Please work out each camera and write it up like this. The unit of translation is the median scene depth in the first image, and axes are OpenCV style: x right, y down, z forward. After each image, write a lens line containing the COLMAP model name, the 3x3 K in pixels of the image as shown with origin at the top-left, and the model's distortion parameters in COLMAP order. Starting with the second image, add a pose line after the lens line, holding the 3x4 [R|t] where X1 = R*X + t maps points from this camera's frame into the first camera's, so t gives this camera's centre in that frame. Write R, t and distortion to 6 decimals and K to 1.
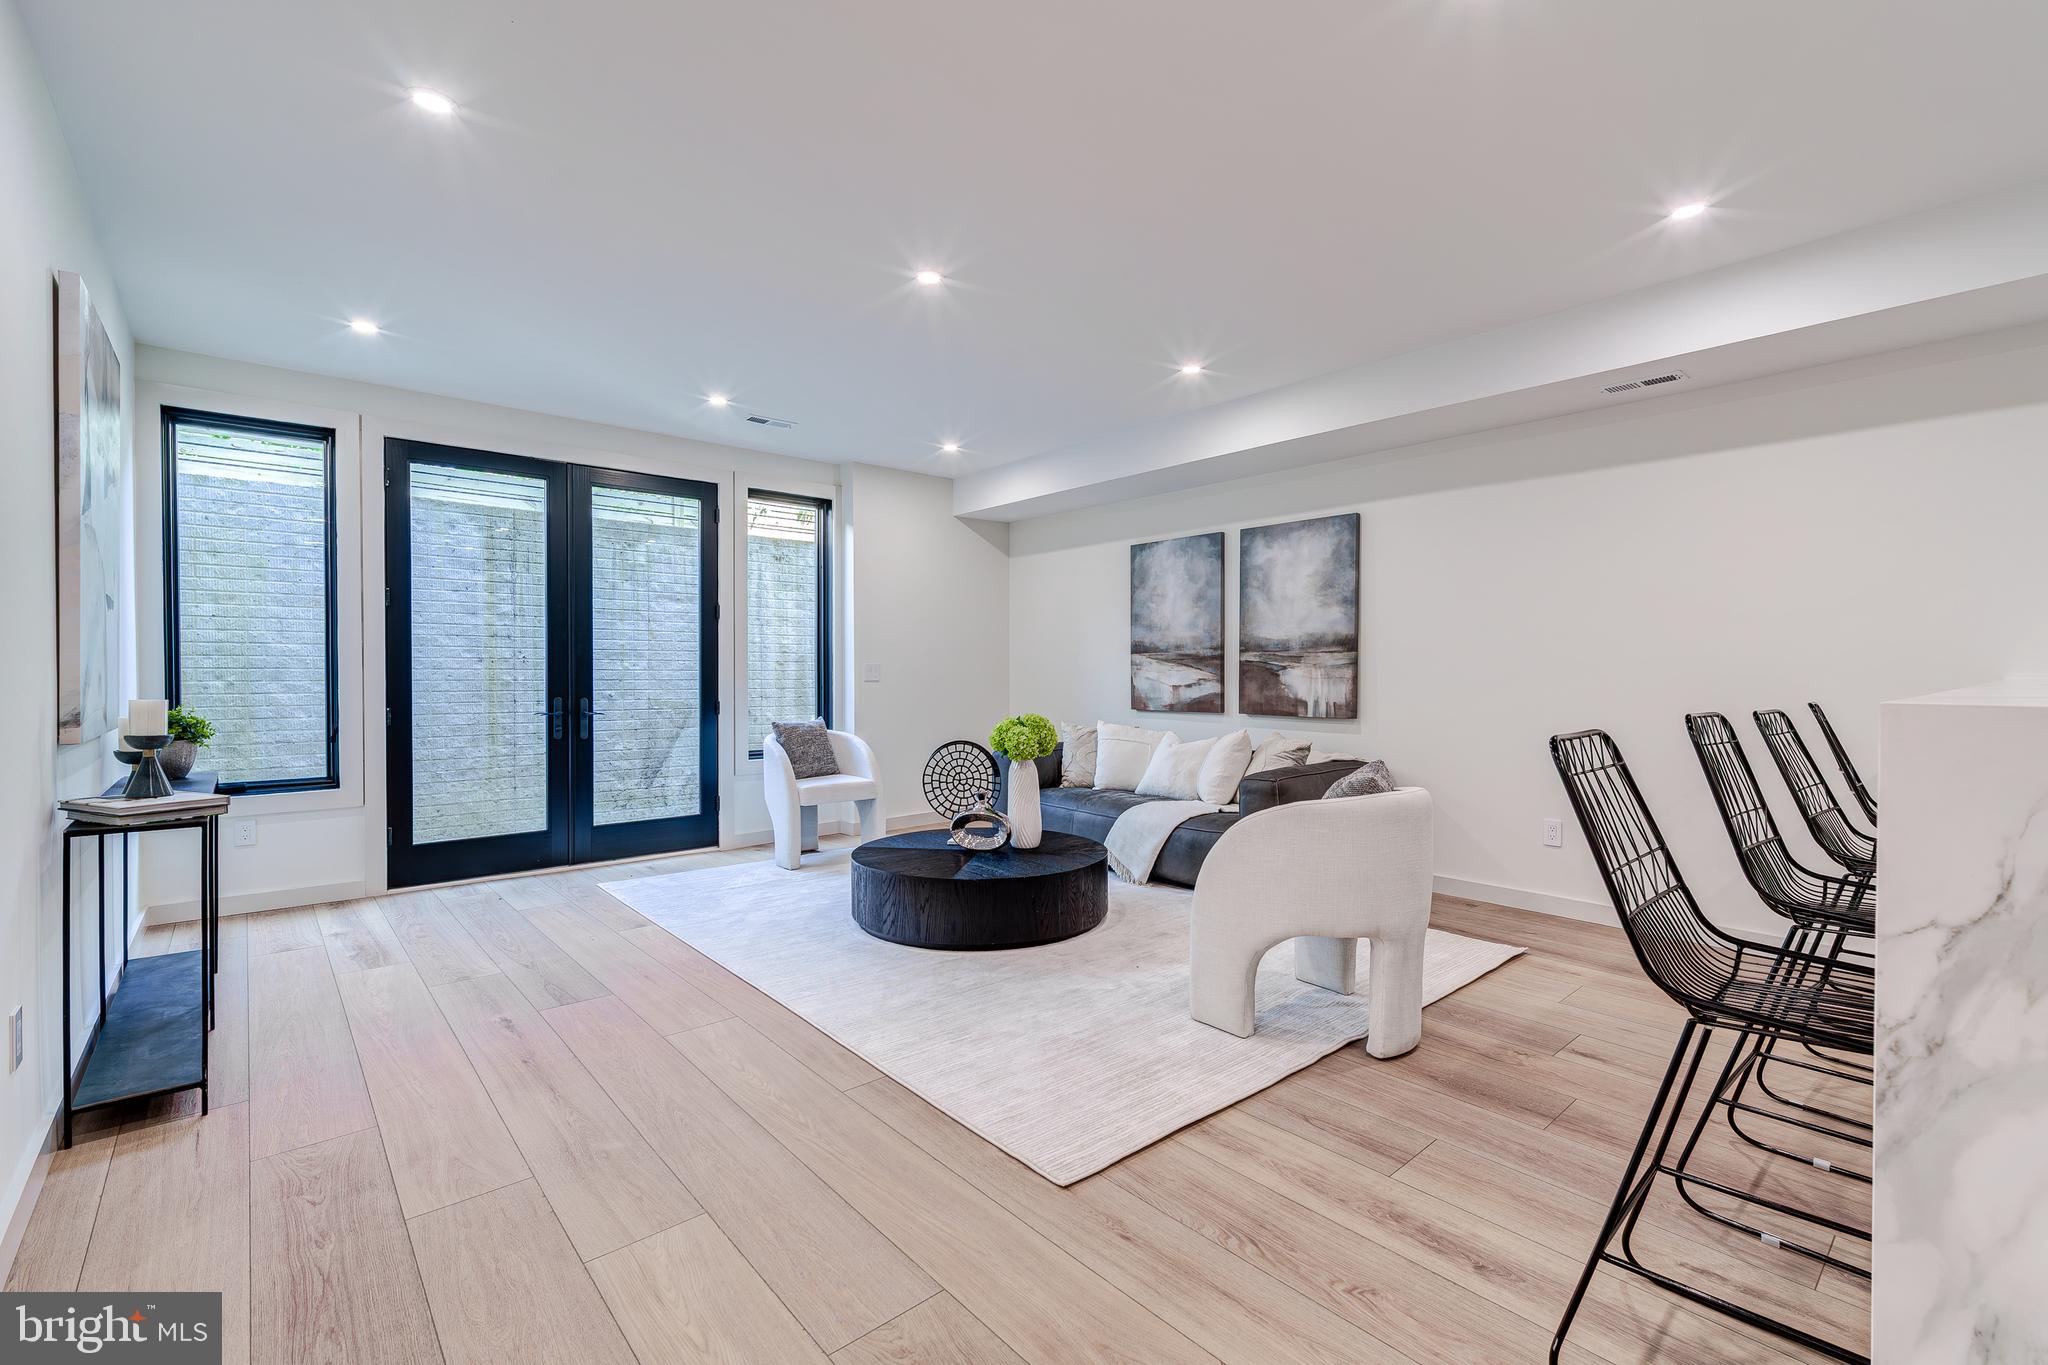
lens RADIAL K [[880.0, 0, 1031.8], [0, 880.0, 685.0], [0, 0, 1]] dist [0.002561, 0.000343]
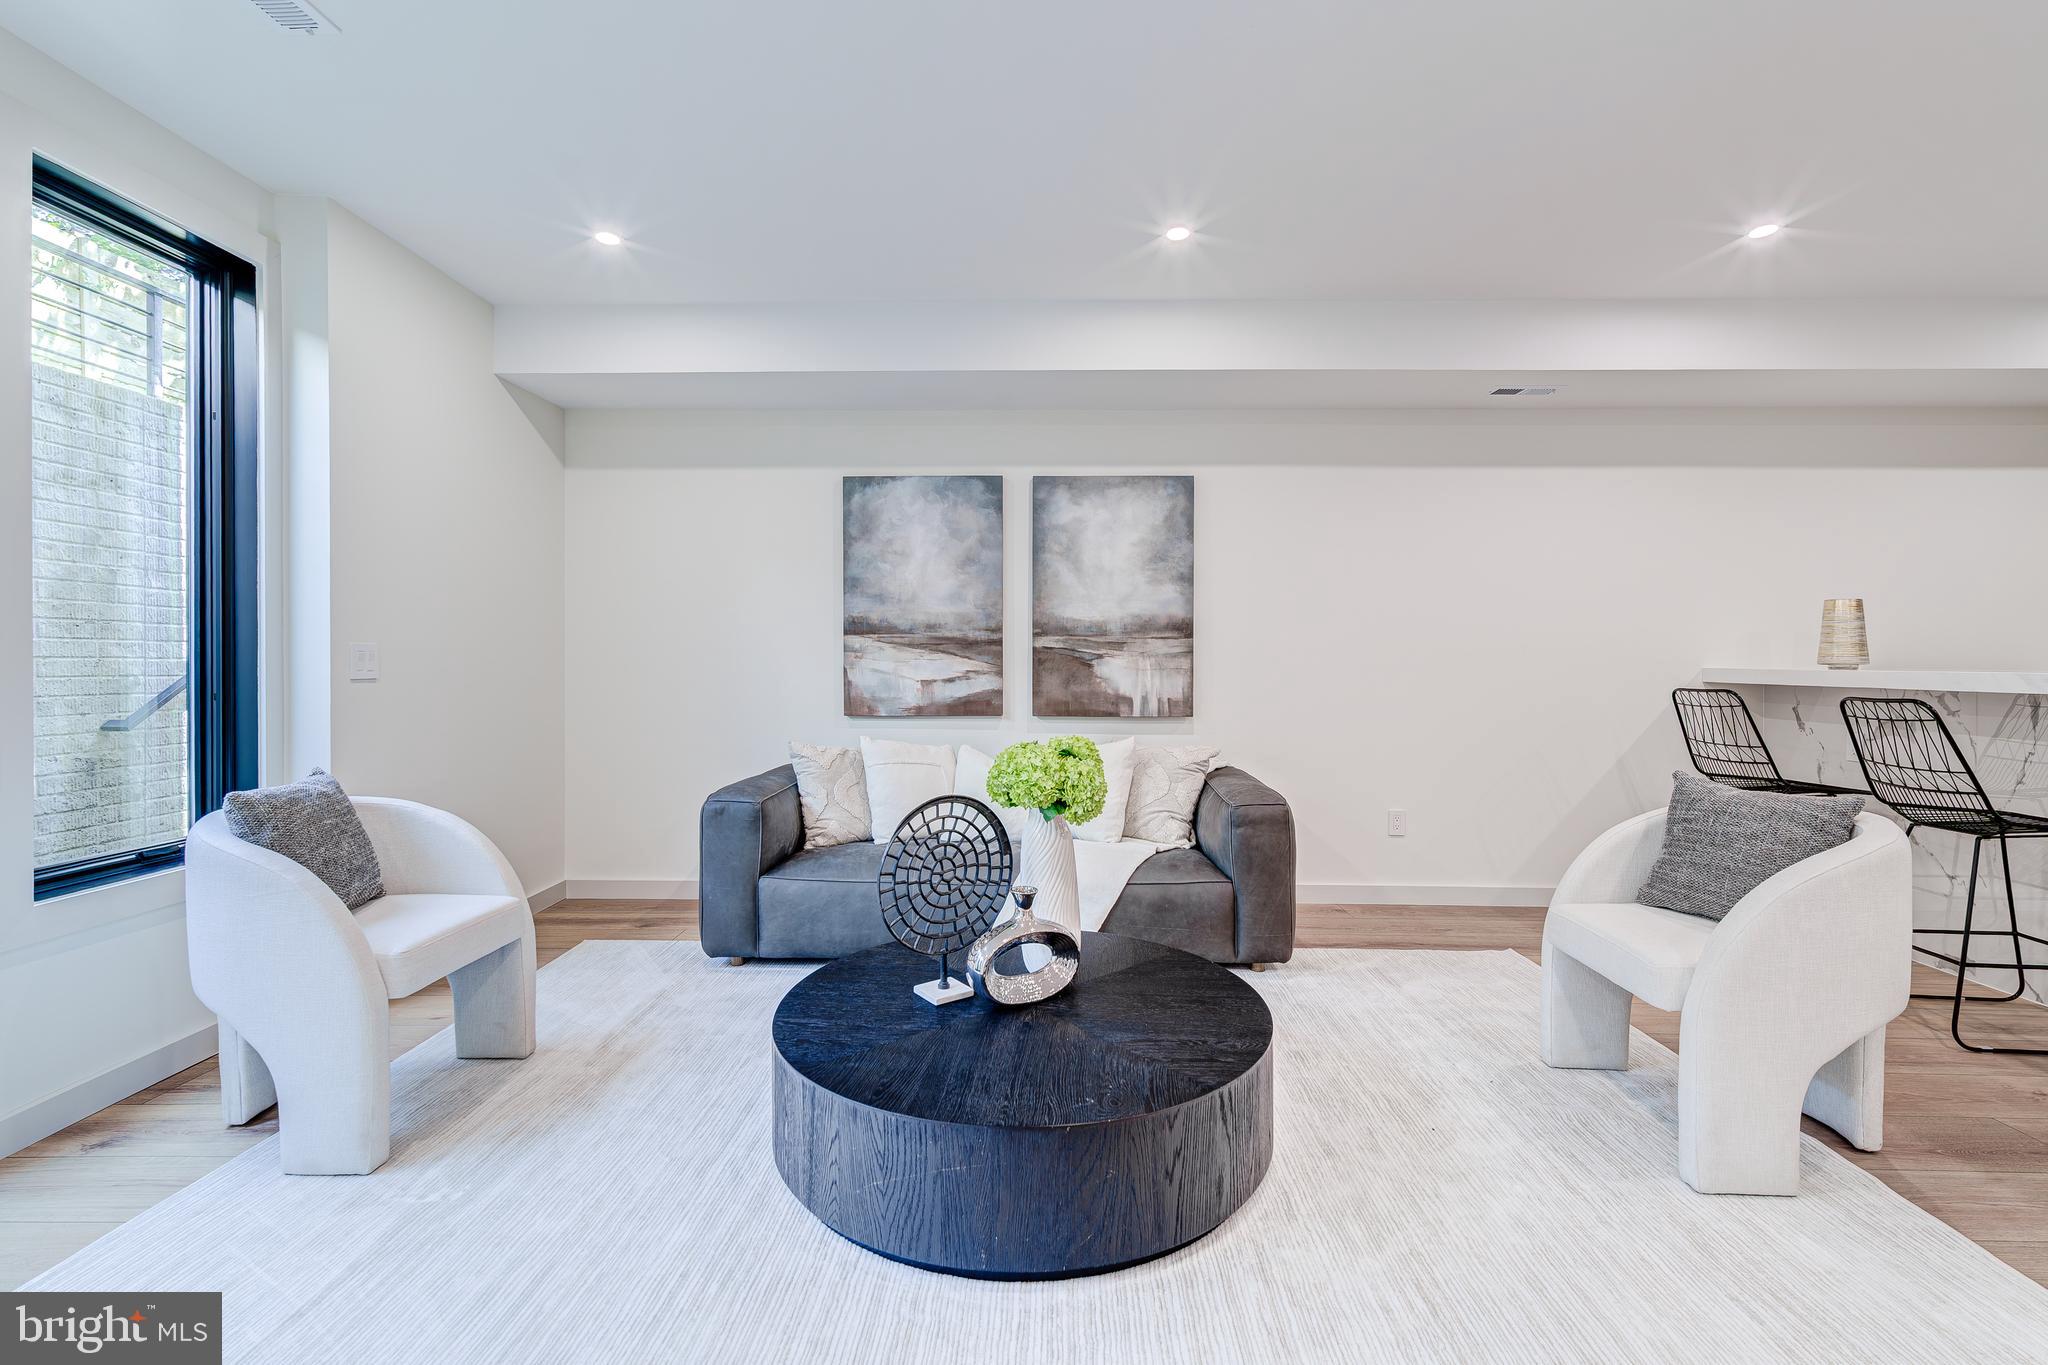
lens RADIAL K [[876.4, 0, 1024.0], [0, 876.4, 682.5], [0, 0, 1]] dist [0.005190, -0.000126]
pose [[0.682558, -0.016299, 0.730650, -0.343697], [0.008898, 0.999863, 0.013993, -0.007716], [-0.730777, -0.003050, 0.682609, 0.504689]]
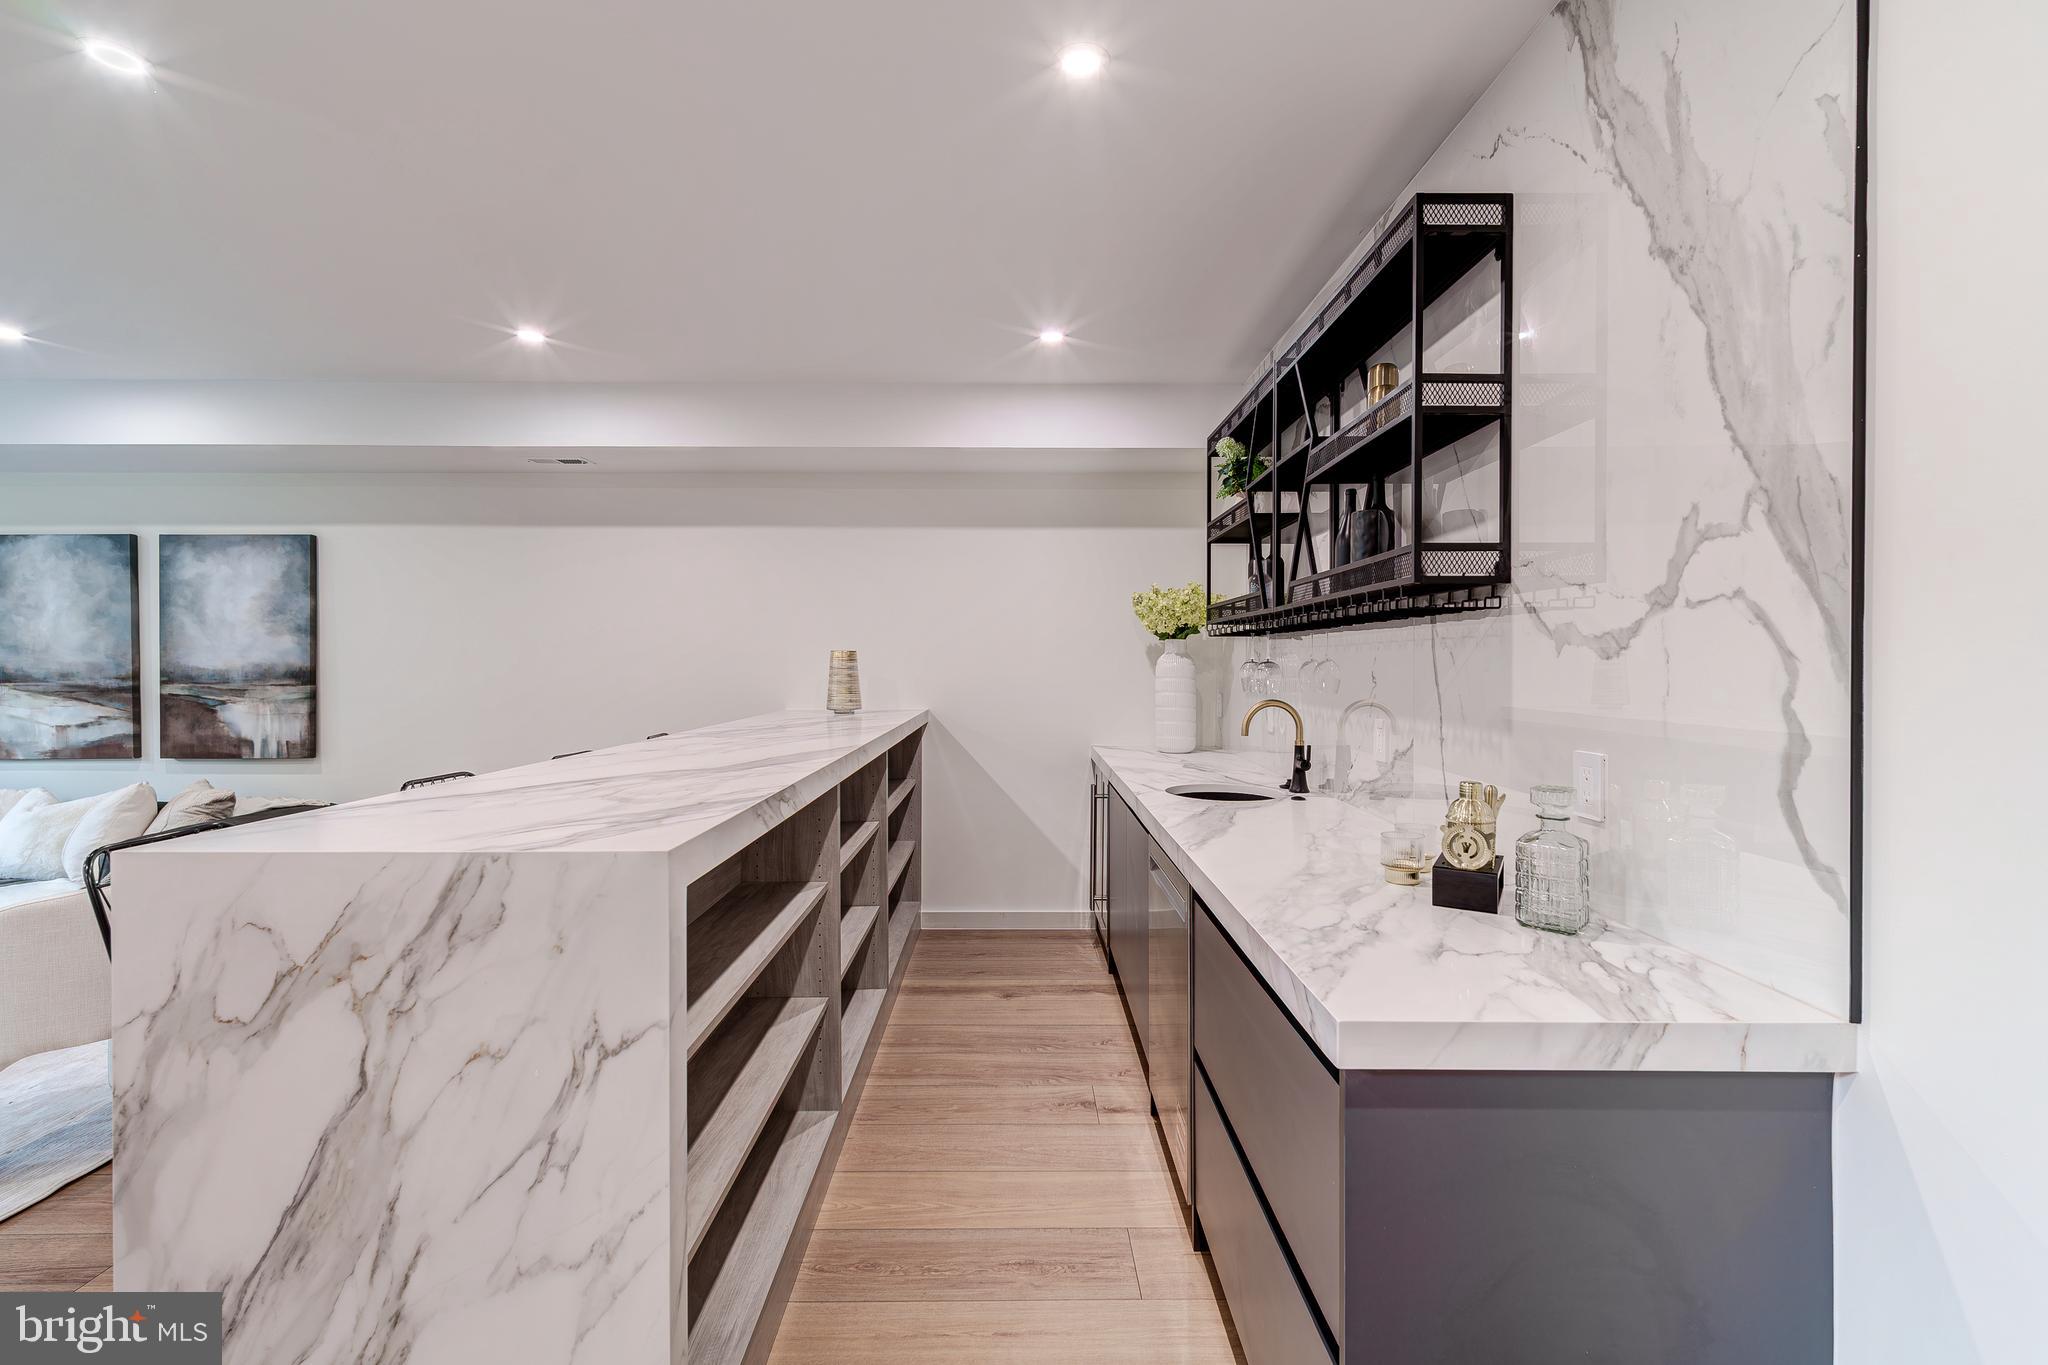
lens RADIAL K [[882.7, 0, 1006.3], [0, 882.7, 674.0], [0, 0, 1]] dist [0.003272, 0.000269]
pose [[0.660243, -0.010609, 0.750977, 0.142765], [0.013988, 0.999900, 0.001827, -0.038362], [-0.750922, 0.009299, 0.660326, -0.147391]]
